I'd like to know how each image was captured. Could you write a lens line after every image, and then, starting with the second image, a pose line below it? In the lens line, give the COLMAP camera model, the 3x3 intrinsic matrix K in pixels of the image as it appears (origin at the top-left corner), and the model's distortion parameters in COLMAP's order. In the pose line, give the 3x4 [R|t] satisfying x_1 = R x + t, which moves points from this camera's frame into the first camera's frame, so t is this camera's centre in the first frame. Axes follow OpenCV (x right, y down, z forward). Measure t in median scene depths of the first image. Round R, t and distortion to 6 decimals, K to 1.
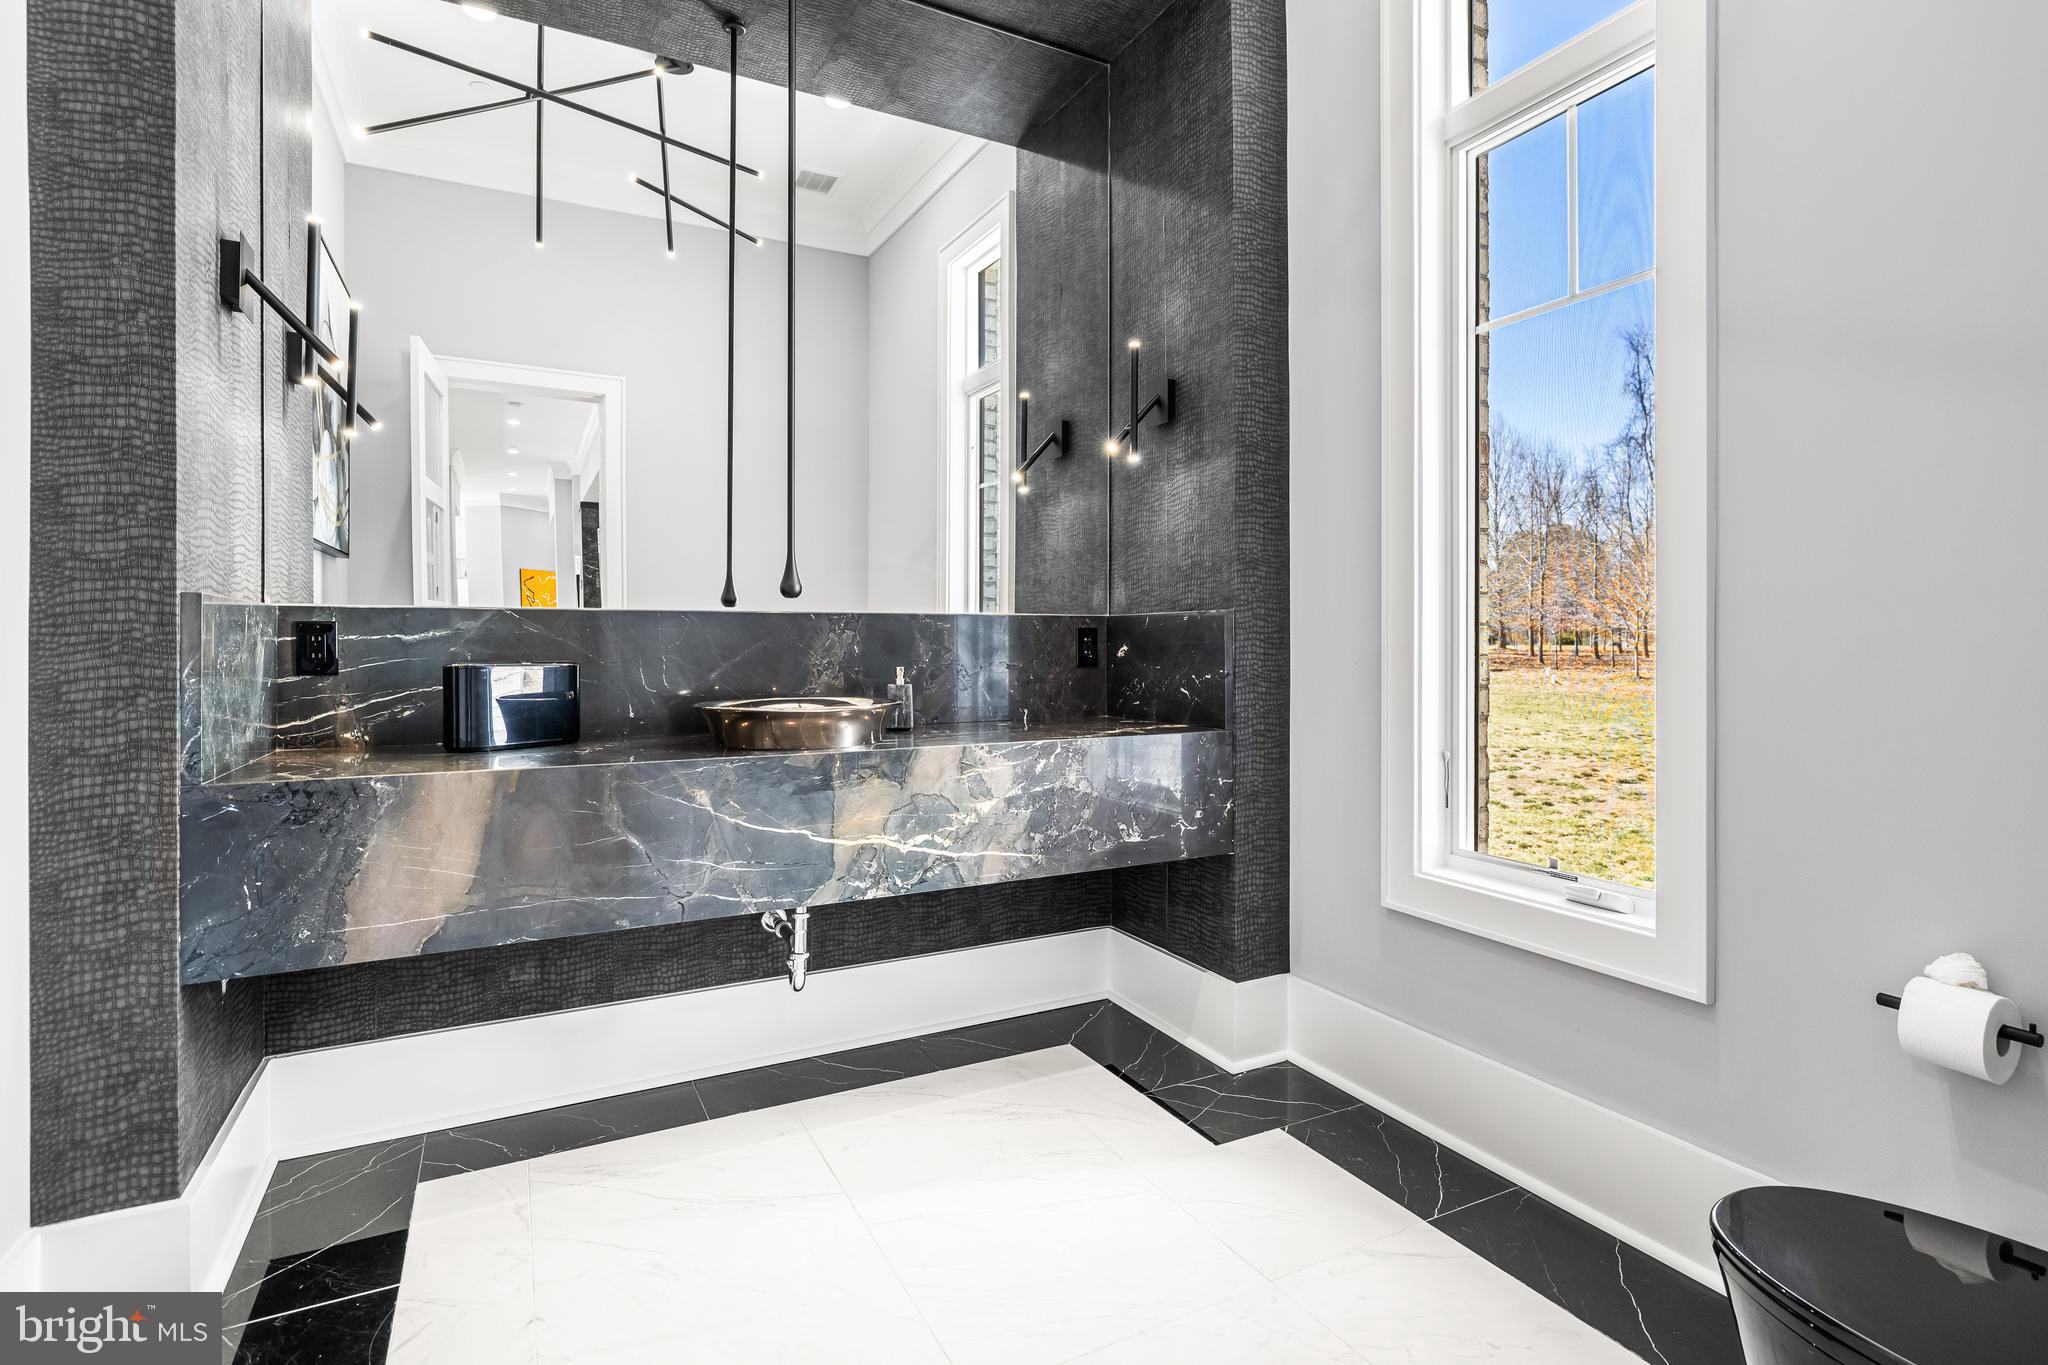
lens RADIAL K [[988.5, 0, 1025.3], [0, 988.5, 645.9], [0, 0, 1]] dist [-0.000499, -0.000014]
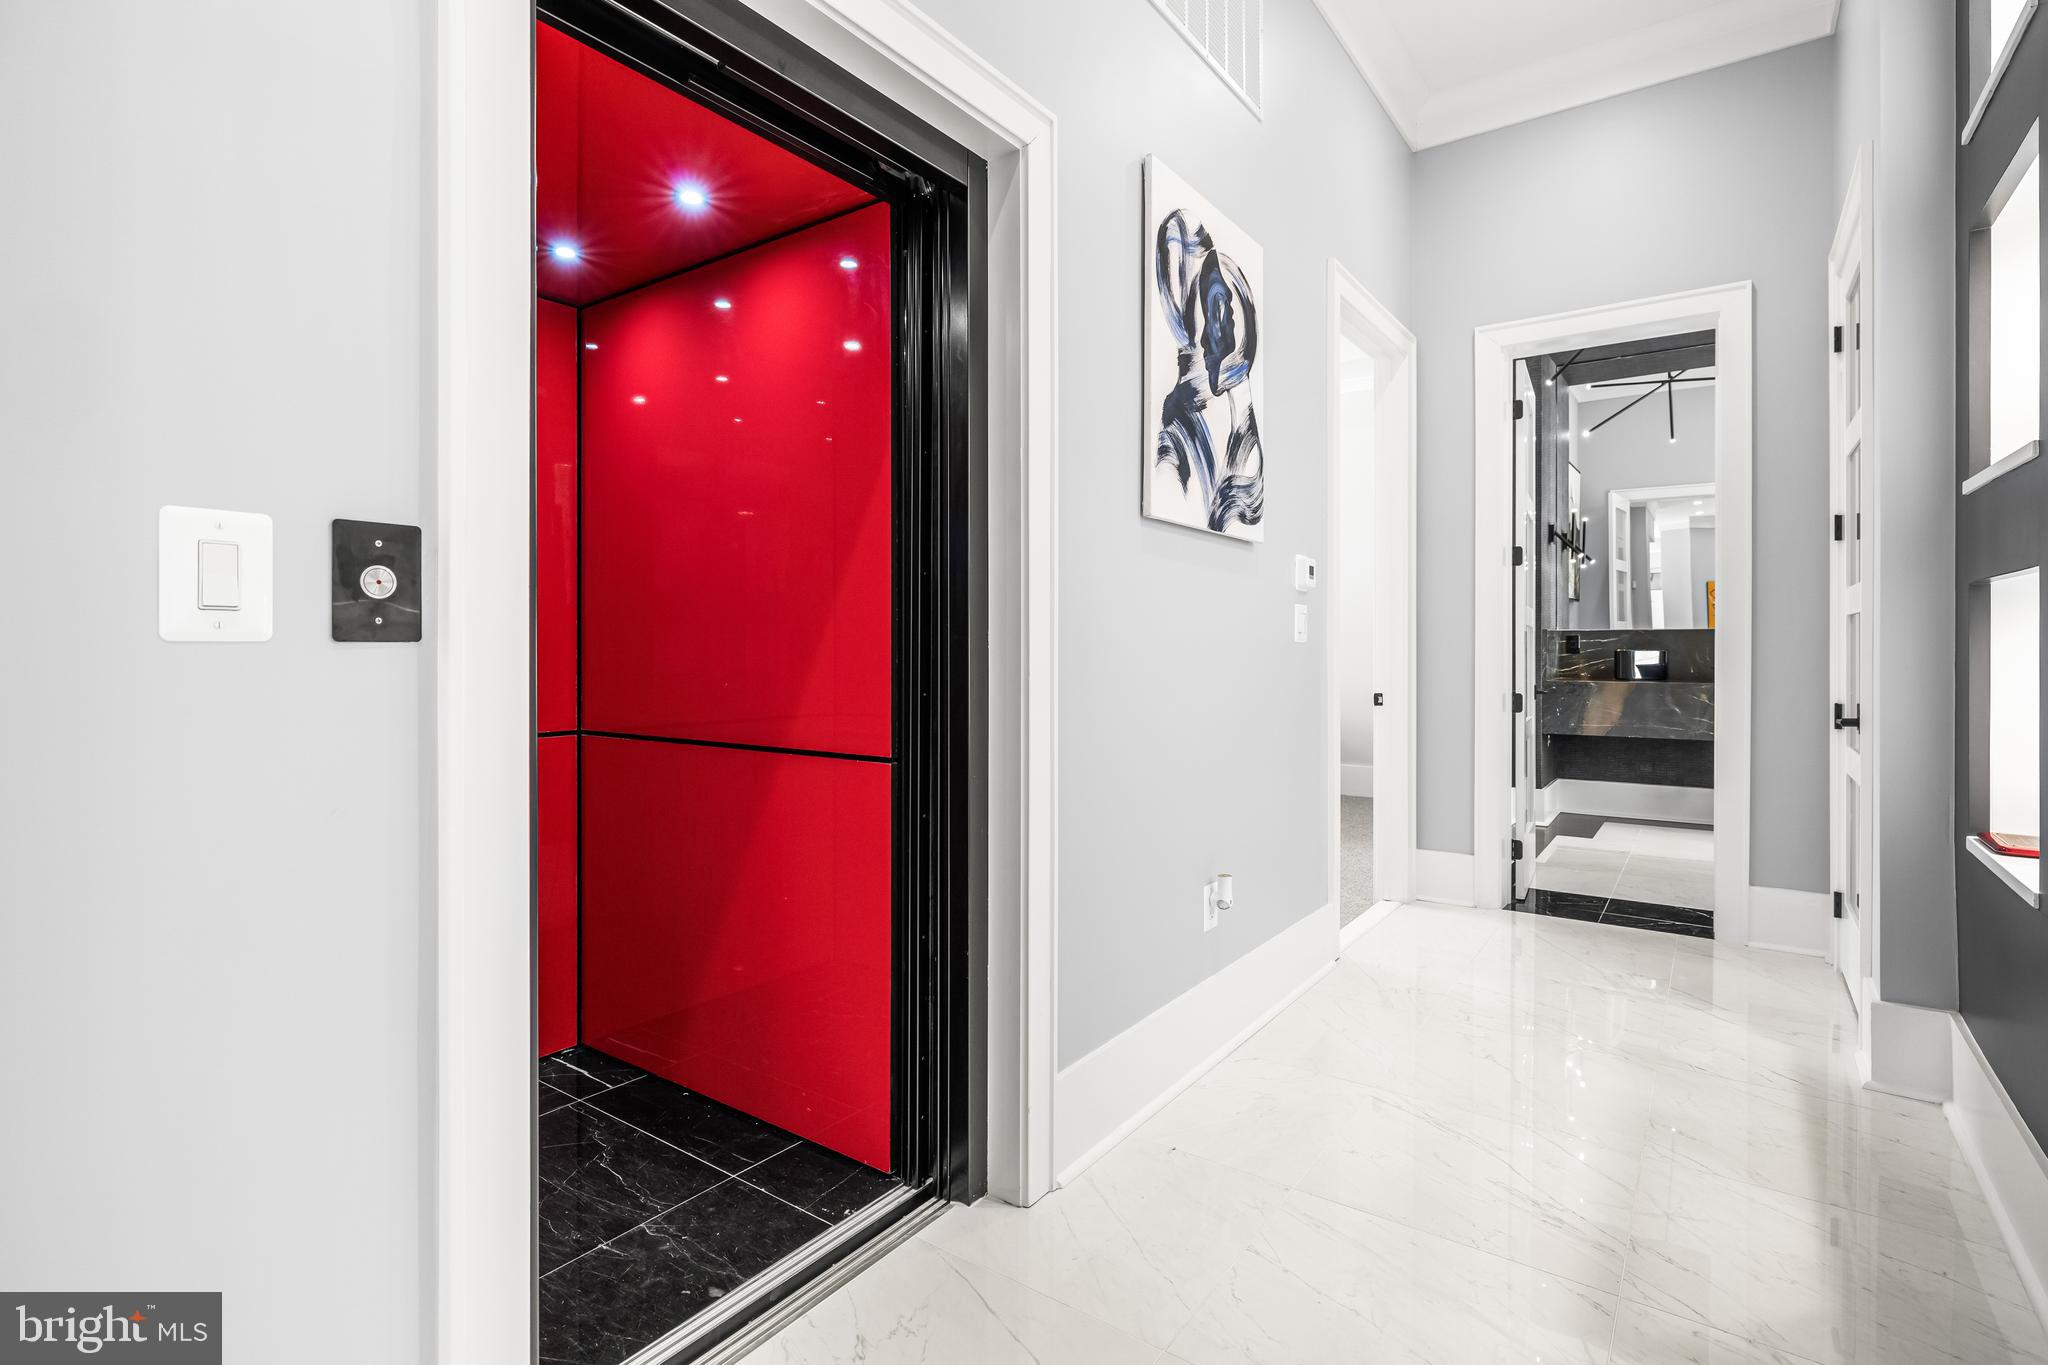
lens RADIAL K [[988.5, 0, 1025.3], [0, 988.5, 645.9], [0, 0, 1]] dist [-0.000499, -0.000014]
pose [[0.452497, 0.002301, -0.891763, 1.202229], [0.001740, 0.999992, 0.003464, -0.007145], [0.891764, -0.003119, 0.452490, -1.833355]]
